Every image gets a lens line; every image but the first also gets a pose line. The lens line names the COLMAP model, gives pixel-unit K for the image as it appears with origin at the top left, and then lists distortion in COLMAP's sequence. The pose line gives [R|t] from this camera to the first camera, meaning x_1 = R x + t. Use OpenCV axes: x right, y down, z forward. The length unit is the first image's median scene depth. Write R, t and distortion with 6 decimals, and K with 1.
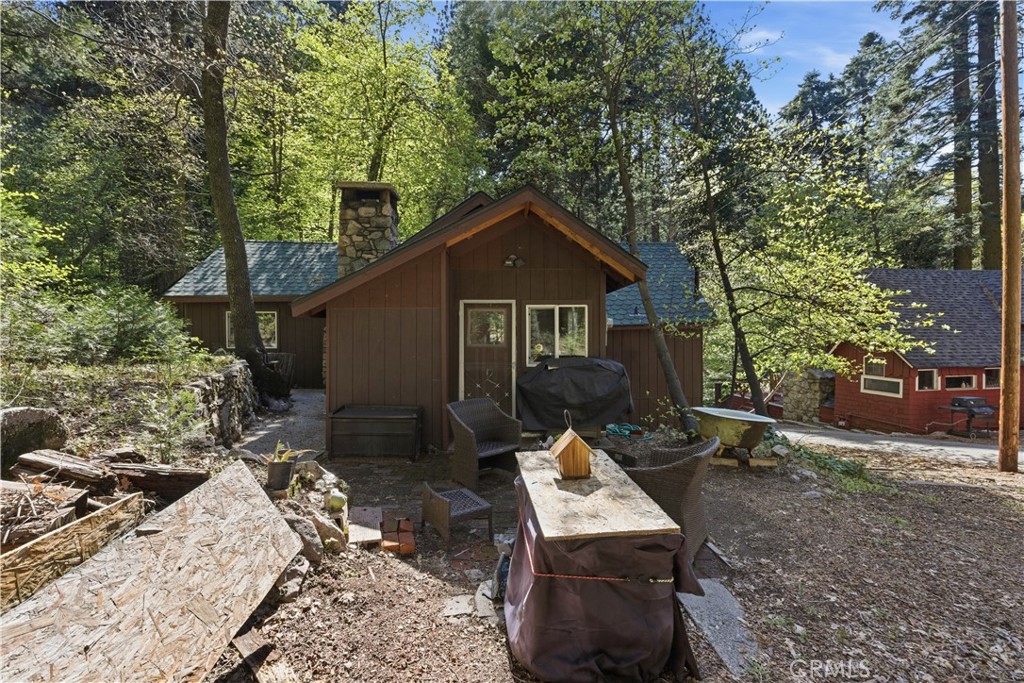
lens RADIAL K [[453.0, 0, 517.0], [0, 453.0, 341.8], [0, 0, 1]] dist [-0.012627, 0.002572]
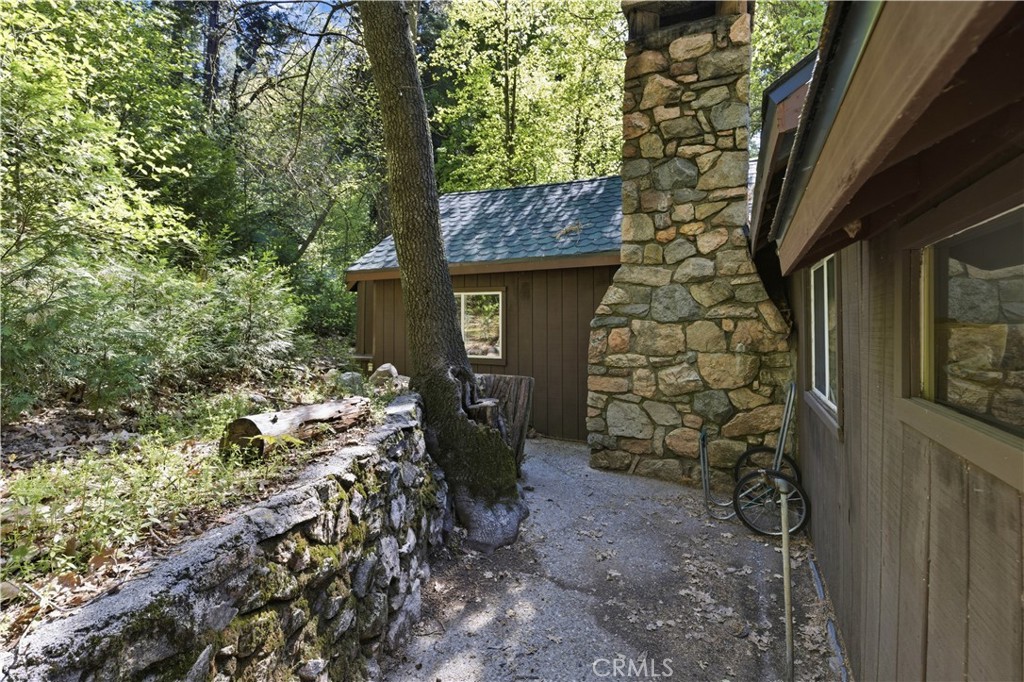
lens RADIAL K [[453.0, 0, 513.0], [0, 453.0, 334.4], [0, 0, 1]] dist [-0.012627, 0.002572]
pose [[0.885244, 0.013738, -0.464924, -0.279751], [-0.017489, 0.999840, -0.003754, -0.014191], [0.464798, 0.011454, 0.885343, 0.553387]]
